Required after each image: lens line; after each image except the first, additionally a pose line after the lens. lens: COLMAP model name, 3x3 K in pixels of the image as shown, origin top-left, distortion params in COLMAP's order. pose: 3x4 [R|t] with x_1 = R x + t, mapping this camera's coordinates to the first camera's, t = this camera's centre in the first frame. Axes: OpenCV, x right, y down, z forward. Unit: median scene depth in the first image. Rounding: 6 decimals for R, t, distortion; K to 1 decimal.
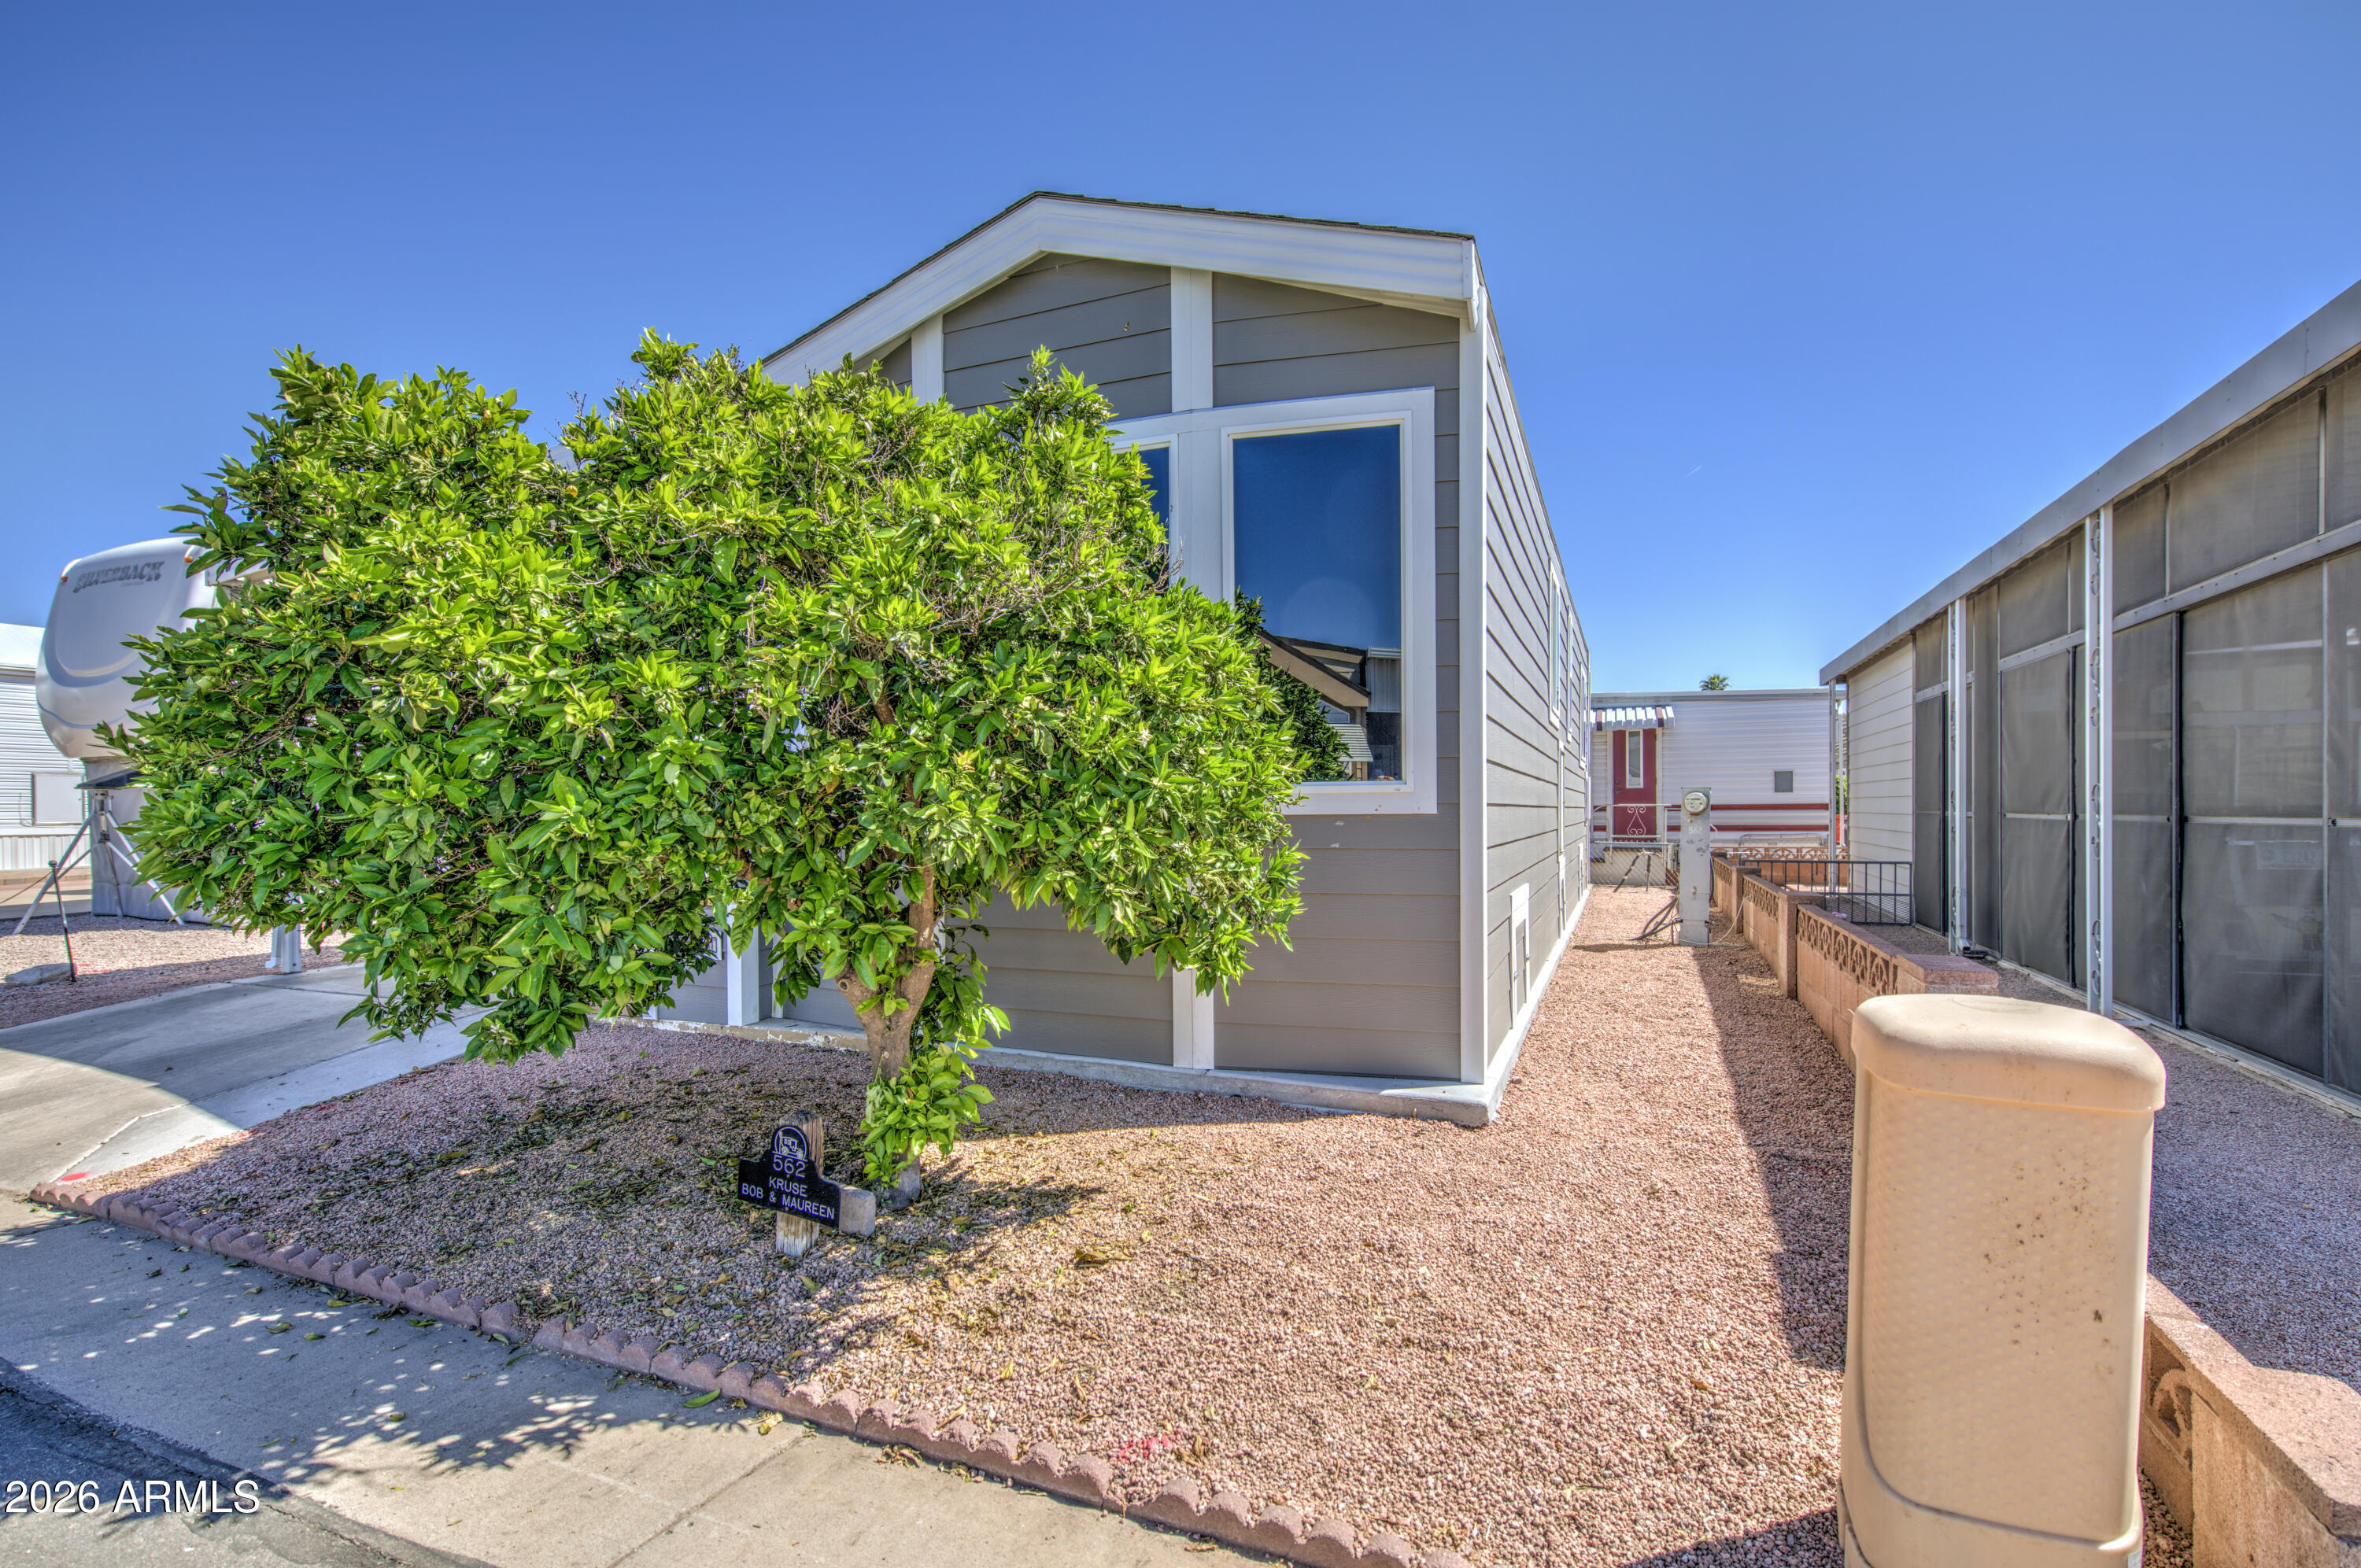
lens RADIAL K [[1053.0, 0, 1181.6], [0, 1053.0, 814.4], [0, 0, 1]] dist [-0.000764, -0.000509]
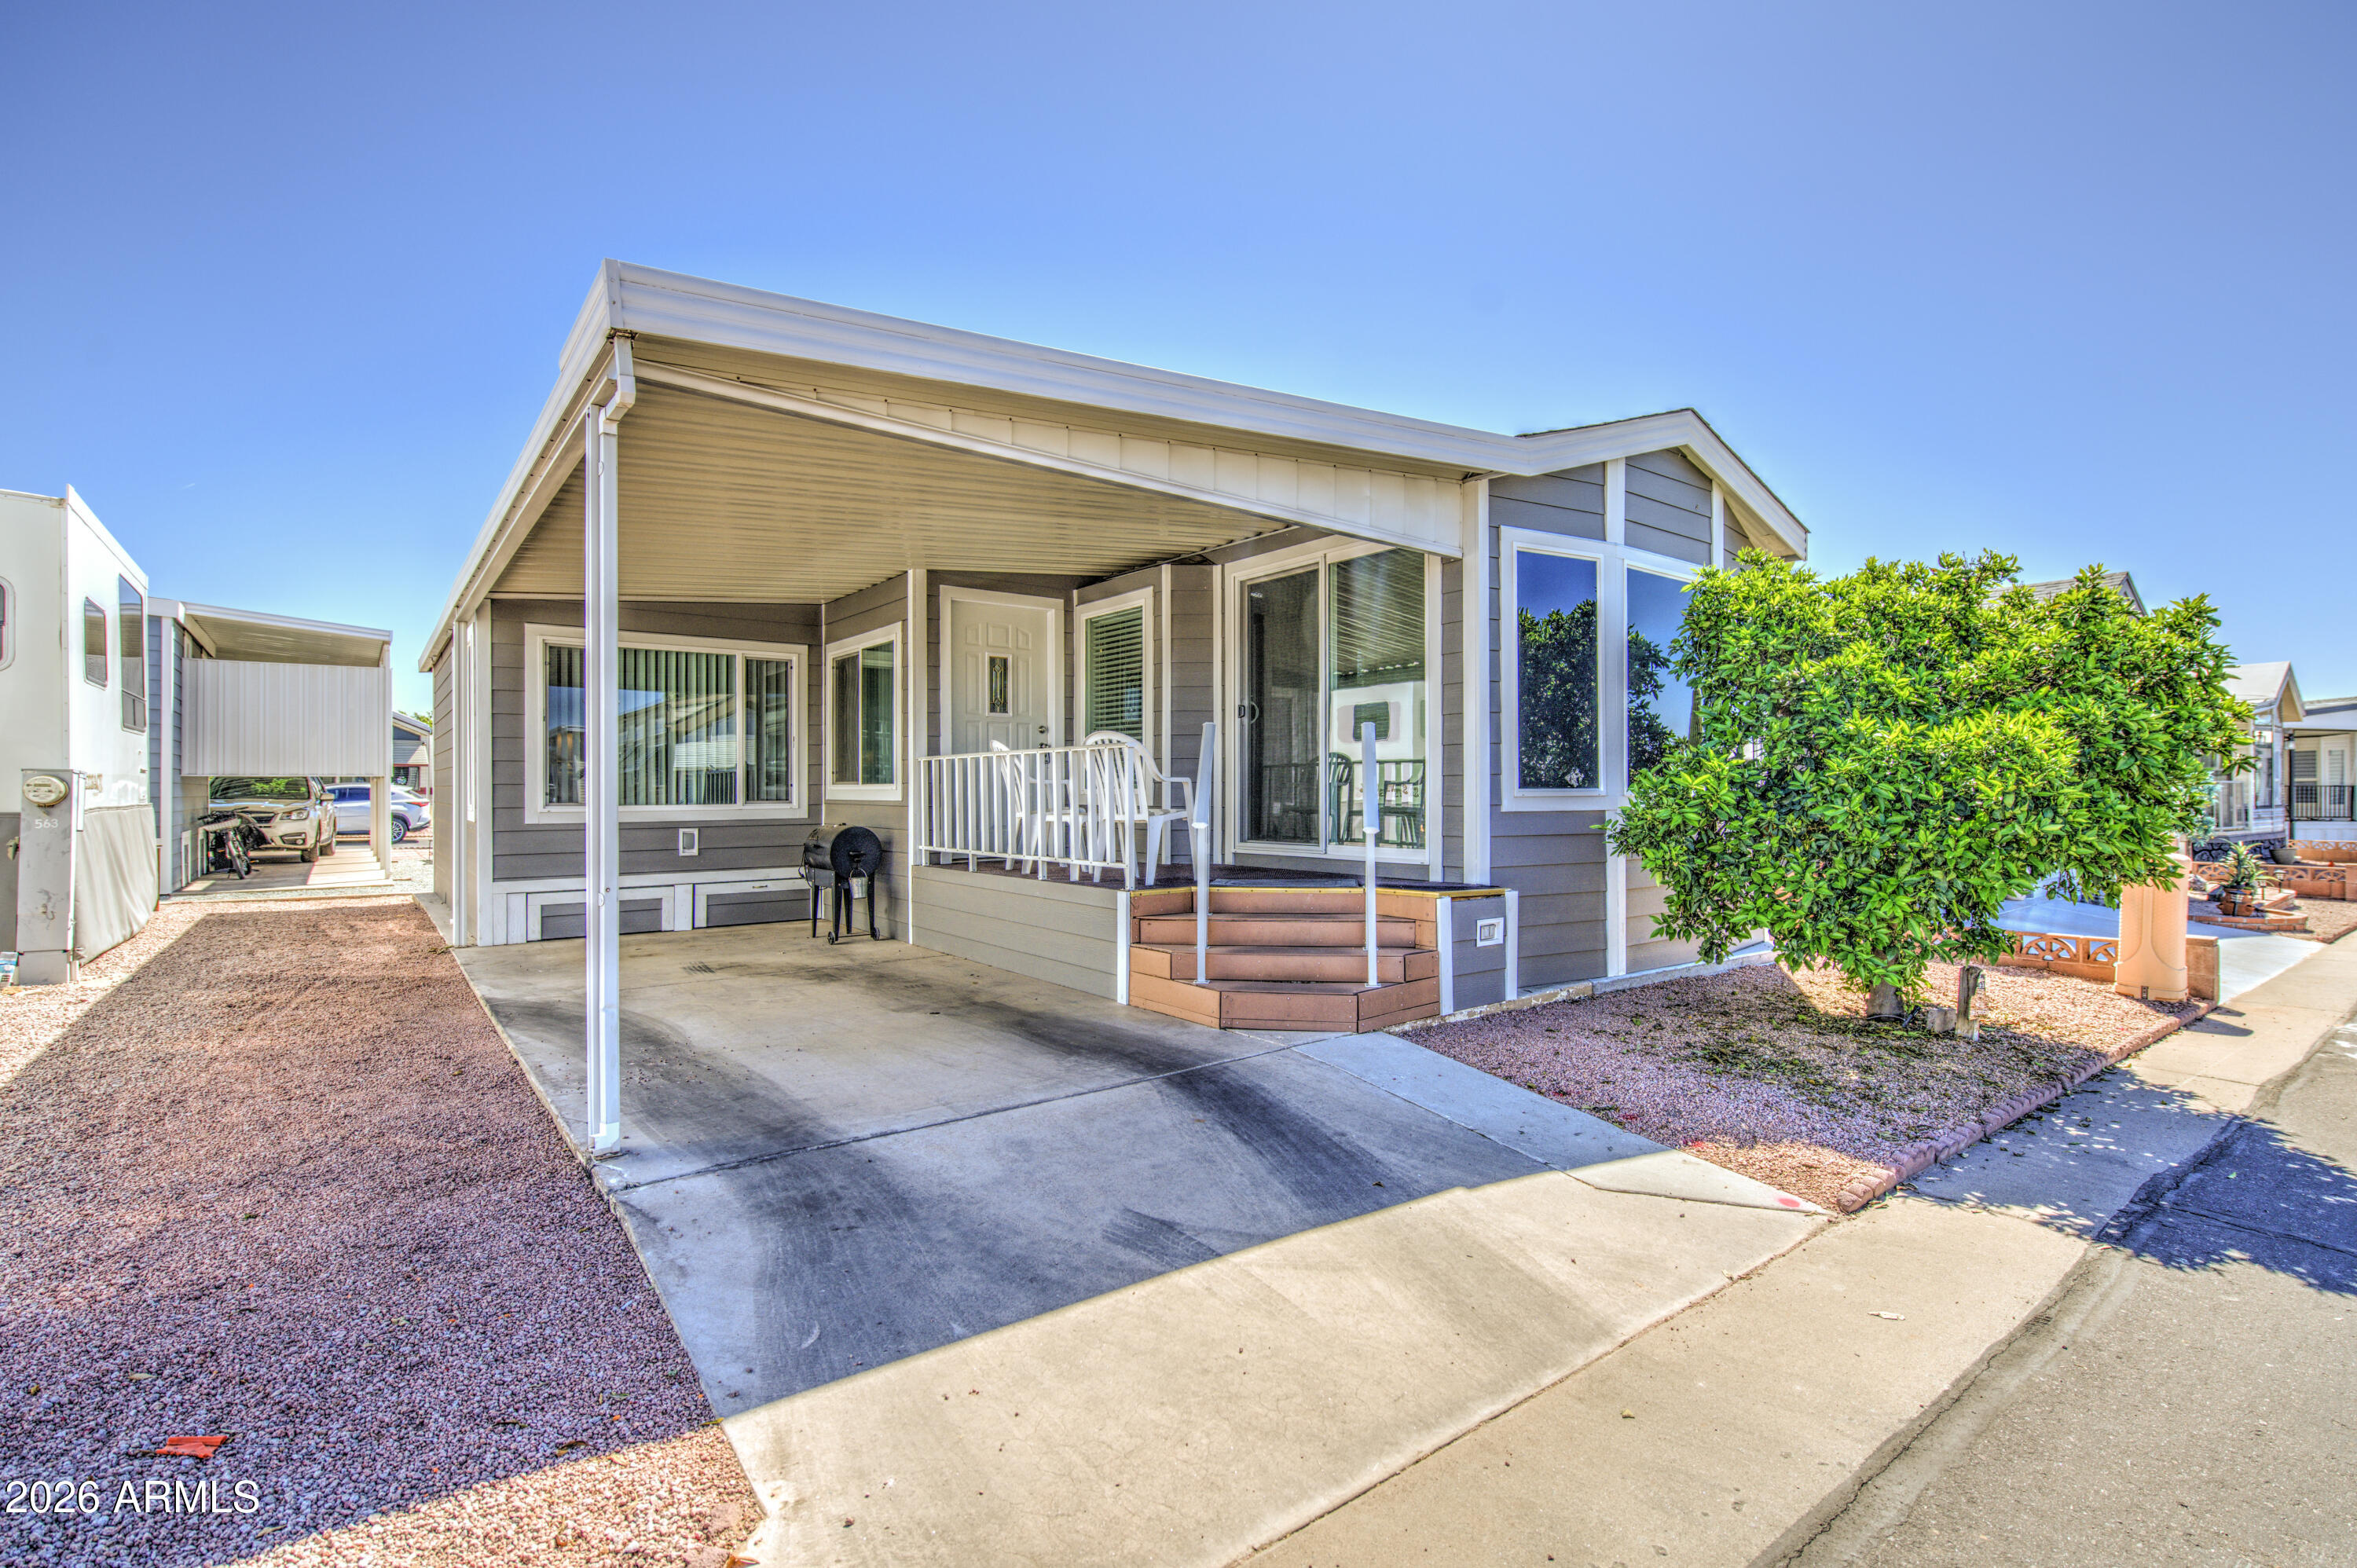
lens RADIAL K [[1093.2, 0, 1178.5], [0, 1093.2, 784.0], [0, 0, 1]] dist [-0.001246, -0.000571]
pose [[0.494524, 0.010989, 0.869094, -2.111979], [0.003209, 0.999890, -0.014469, -0.016585], [-0.869158, 0.009944, 0.494435, 0.960069]]
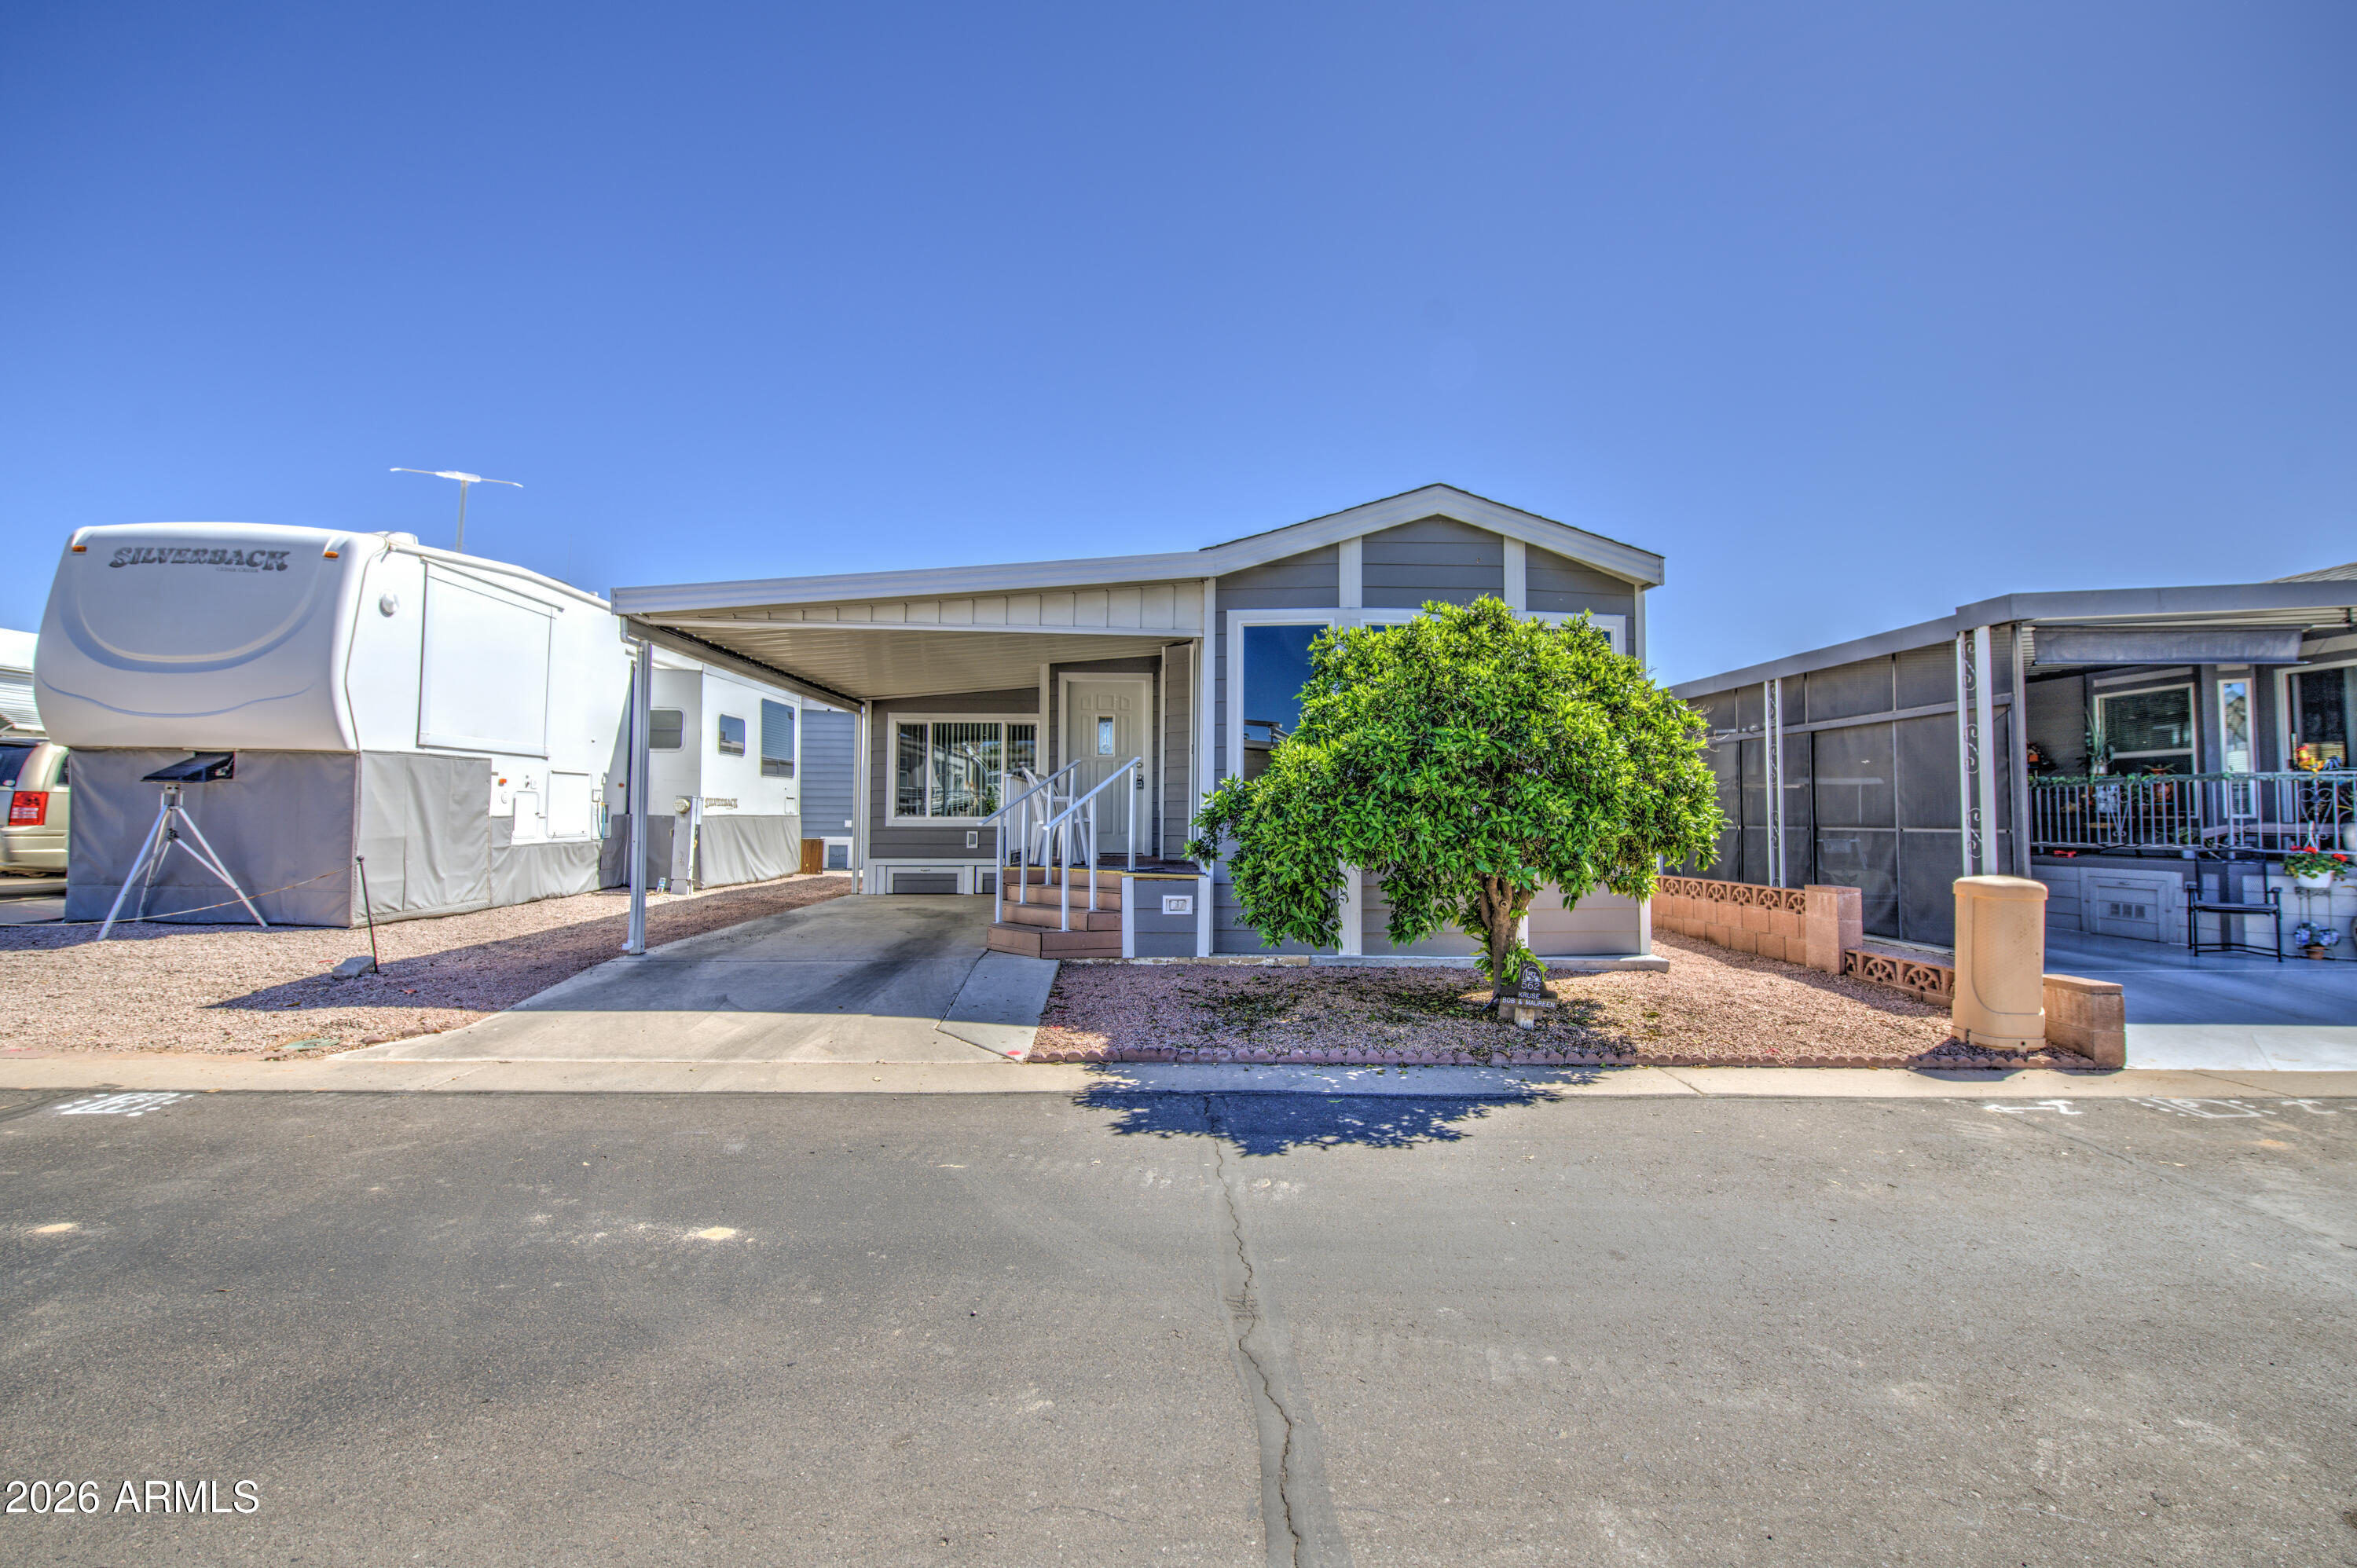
lens RADIAL K [[1008.0, 0, 1178.1], [0, 1008.0, 771.1], [0, 0, 1]] dist [-0.000747, -0.002926]
pose [[0.910478, 0.030872, 0.412404, -1.405107], [-0.009648, 0.998524, -0.053449, 0.012193], [-0.413445, 0.044685, 0.909432, -0.433957]]
